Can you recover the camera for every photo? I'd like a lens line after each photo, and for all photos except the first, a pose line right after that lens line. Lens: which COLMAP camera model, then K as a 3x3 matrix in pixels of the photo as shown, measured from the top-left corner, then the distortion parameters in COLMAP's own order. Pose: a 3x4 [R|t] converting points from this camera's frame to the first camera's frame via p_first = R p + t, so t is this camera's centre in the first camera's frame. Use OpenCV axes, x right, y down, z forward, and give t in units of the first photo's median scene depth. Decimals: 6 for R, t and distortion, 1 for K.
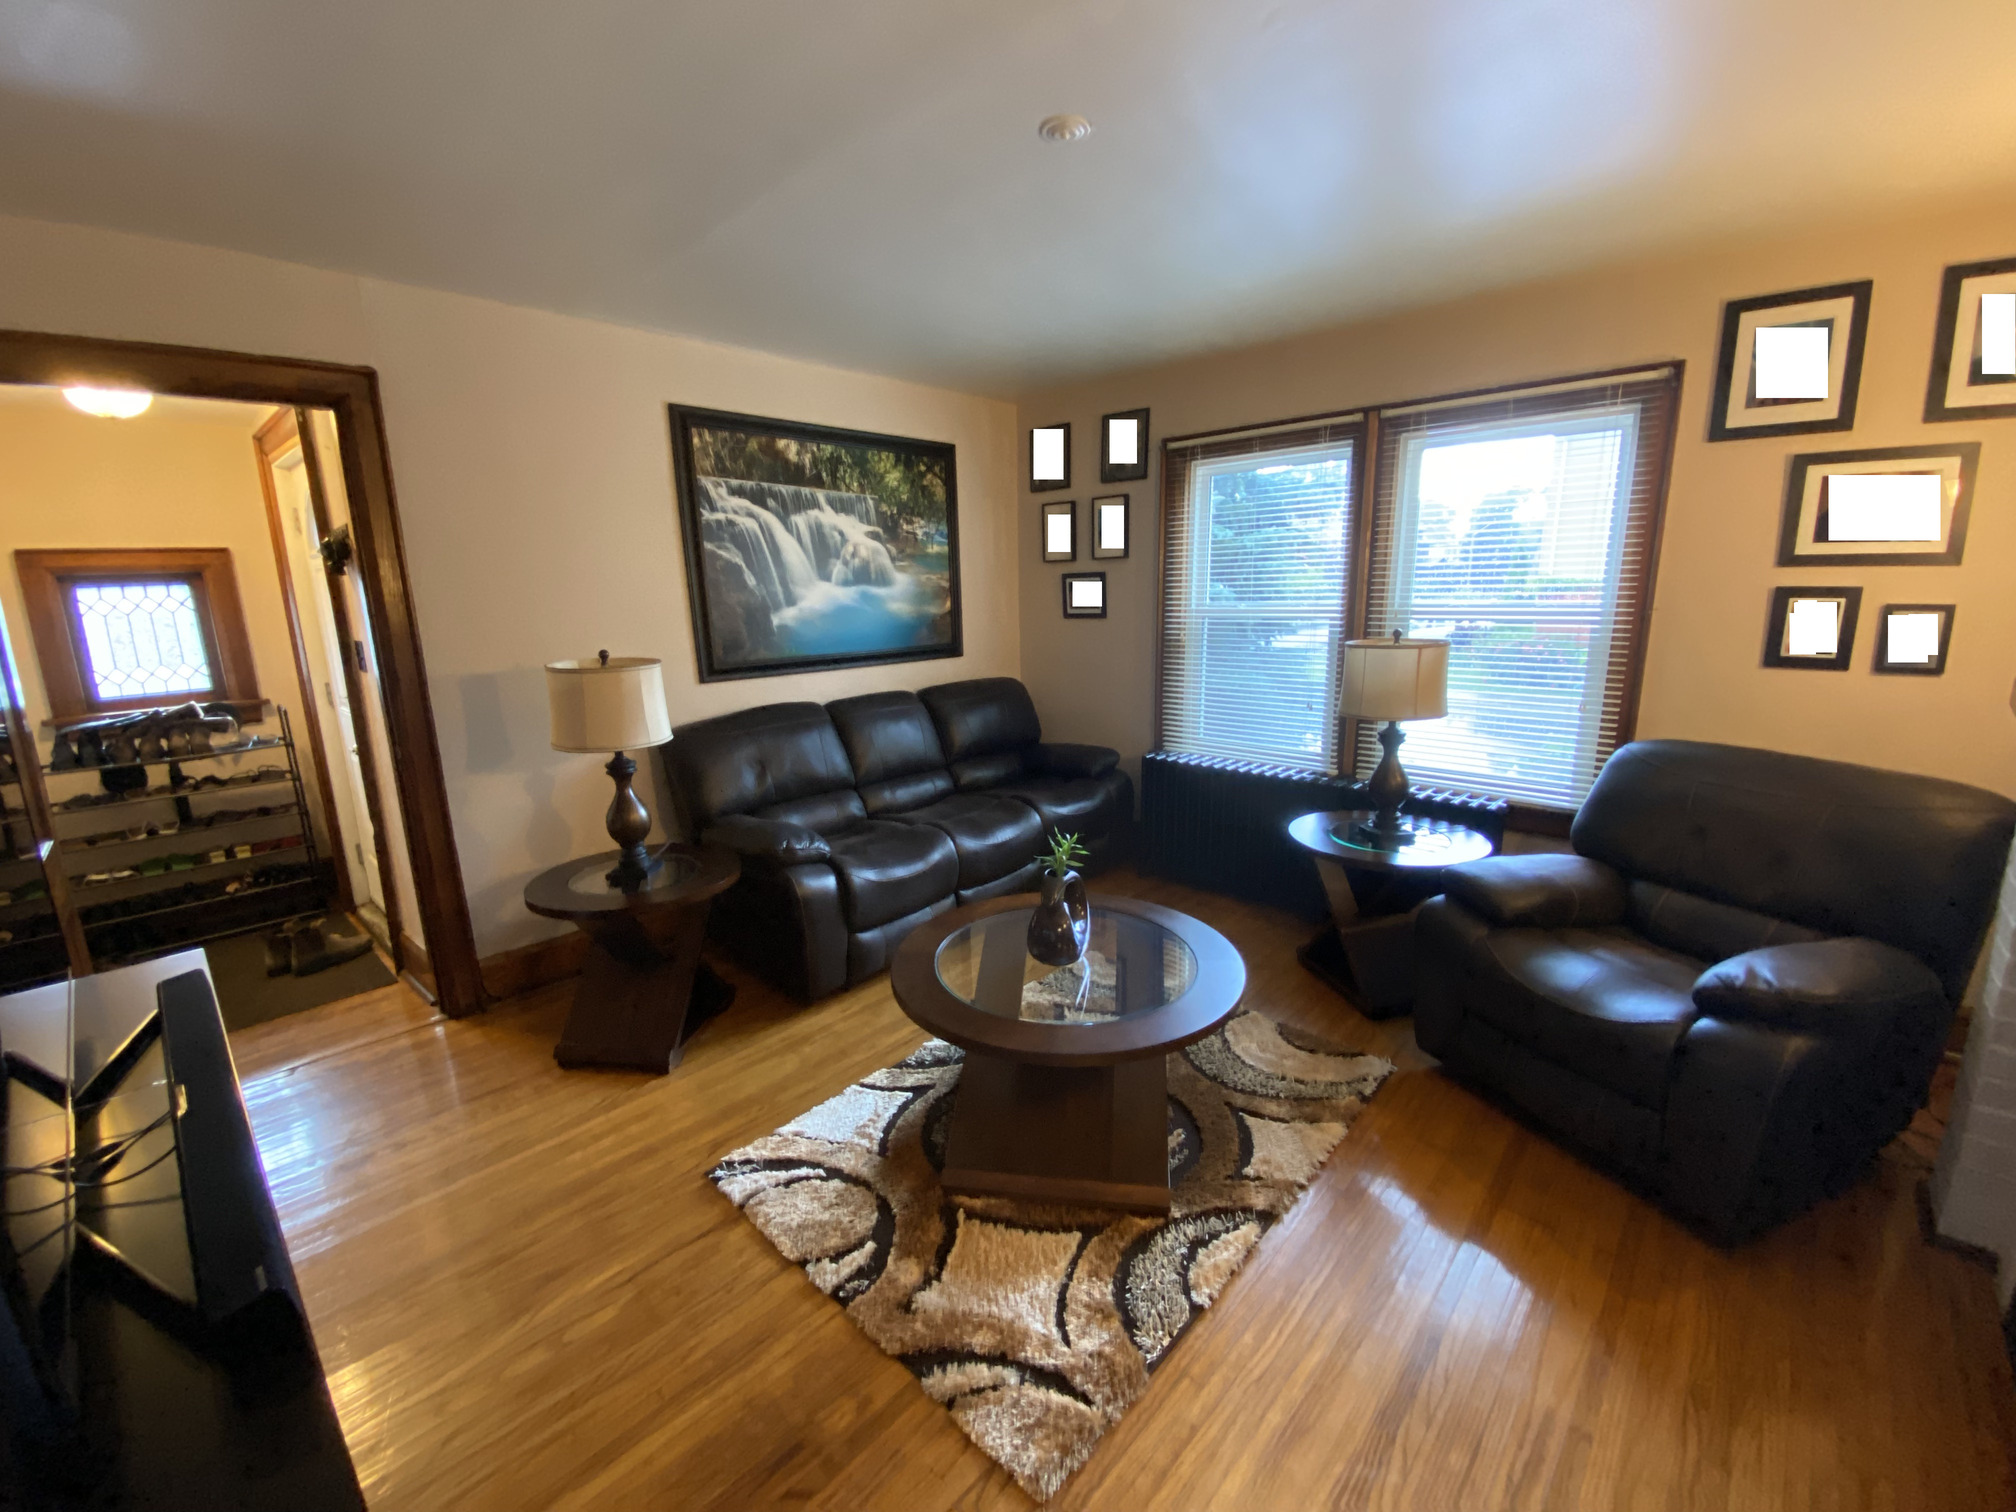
lens RADIAL K [[815.4, 0, 1005.0], [0, 815.4, 764.2], [0, 0, 1]] dist [0.028121, -0.022667]
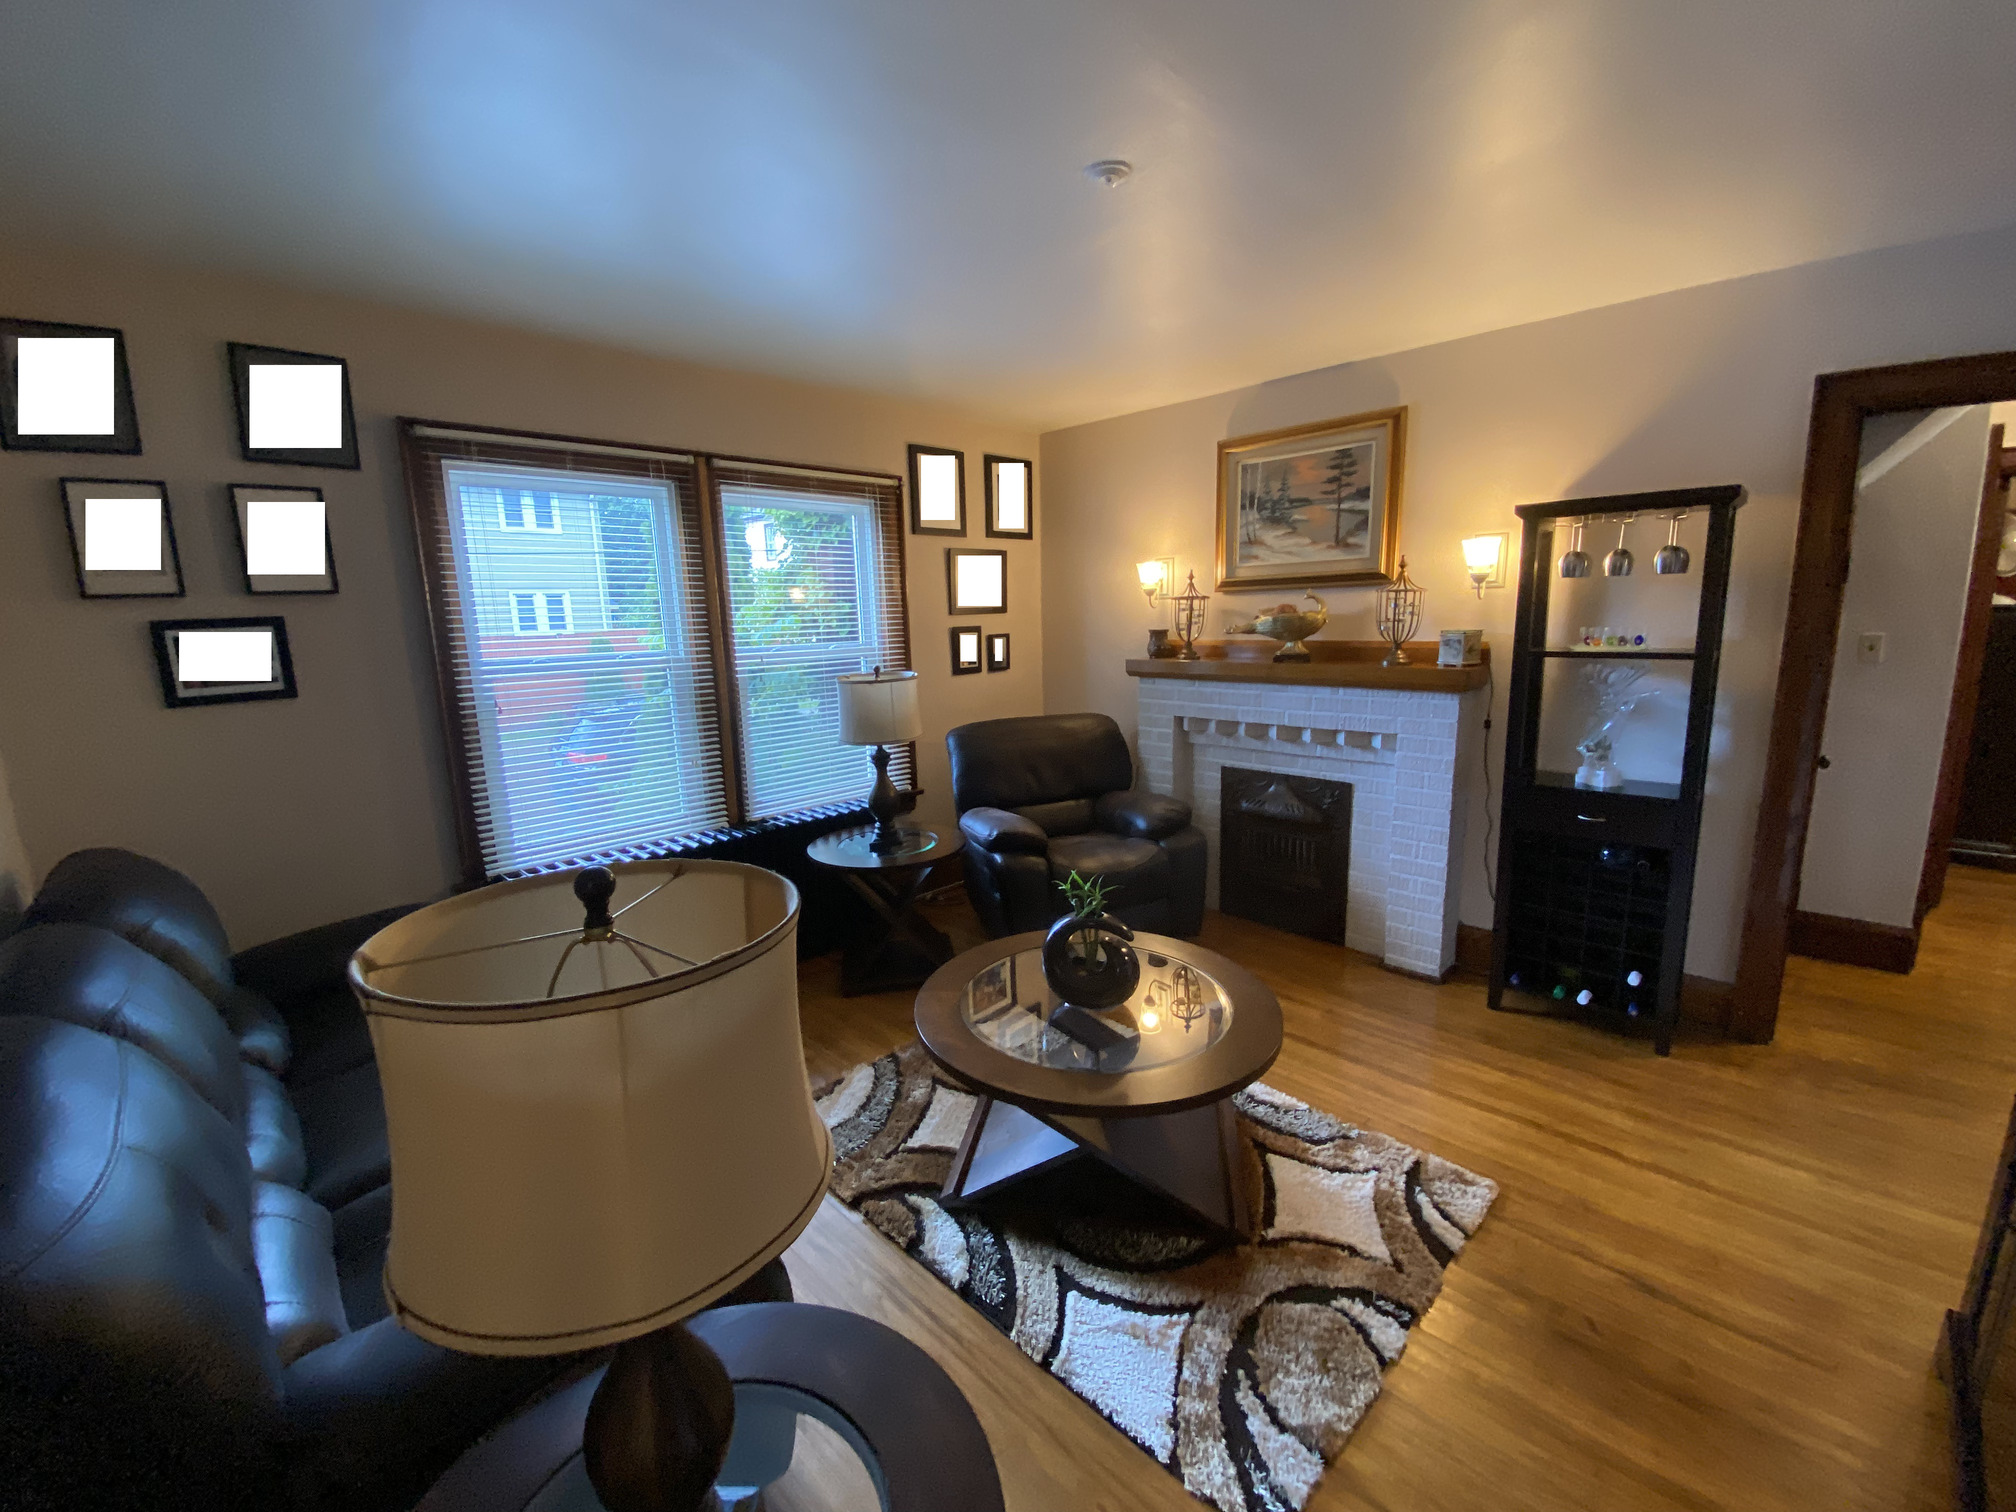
lens RADIAL K [[815.4, 0, 1005.0], [0, 815.4, 764.2], [0, 0, 1]] dist [0.028121, -0.022667]
pose [[0.041795, -0.172887, 0.984054, -0.580964], [0.233163, 0.959408, 0.158654, -0.149870], [-0.971539, 0.222814, 0.080410, 0.662418]]
